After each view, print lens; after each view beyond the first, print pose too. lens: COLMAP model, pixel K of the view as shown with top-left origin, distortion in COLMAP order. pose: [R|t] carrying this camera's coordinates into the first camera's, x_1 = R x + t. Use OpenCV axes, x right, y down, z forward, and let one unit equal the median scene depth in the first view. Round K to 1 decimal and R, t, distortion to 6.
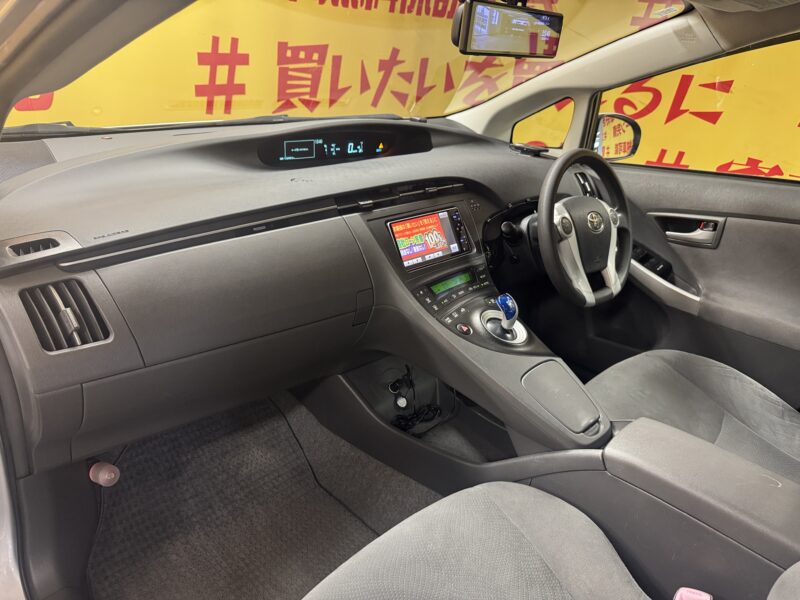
lens RADIAL K [[556.6, 0, 400.0], [0, 556.6, 300.0], [0, 0, 1]] dist [0.004884, -0.003358]
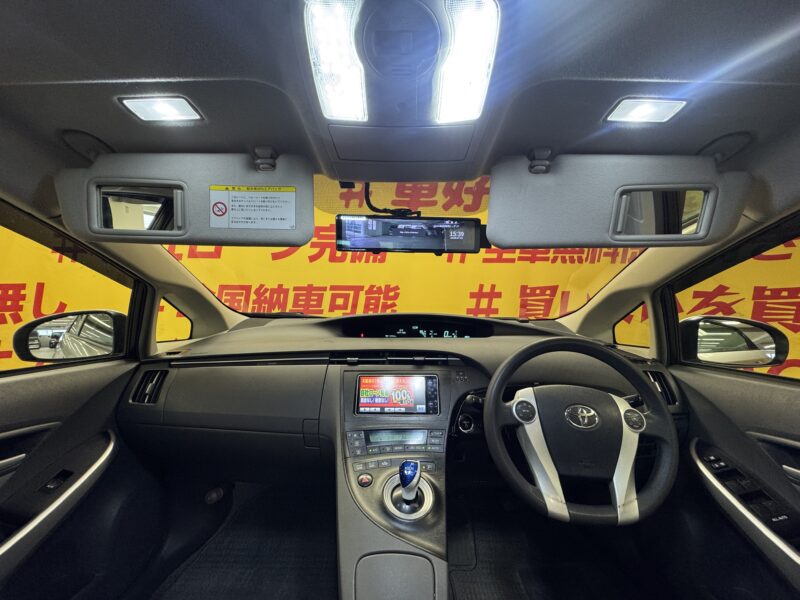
lens RADIAL K [[318.5, 0, 400.0], [0, 318.5, 300.0], [0, 0, 1]] dist [-0.003465, -0.000126]
pose [[0.712246, -0.034614, -0.701076, 0.452276], [-0.258328, 0.915759, -0.307657, -0.070606], [0.652666, 0.400235, 0.643303, 0.369818]]
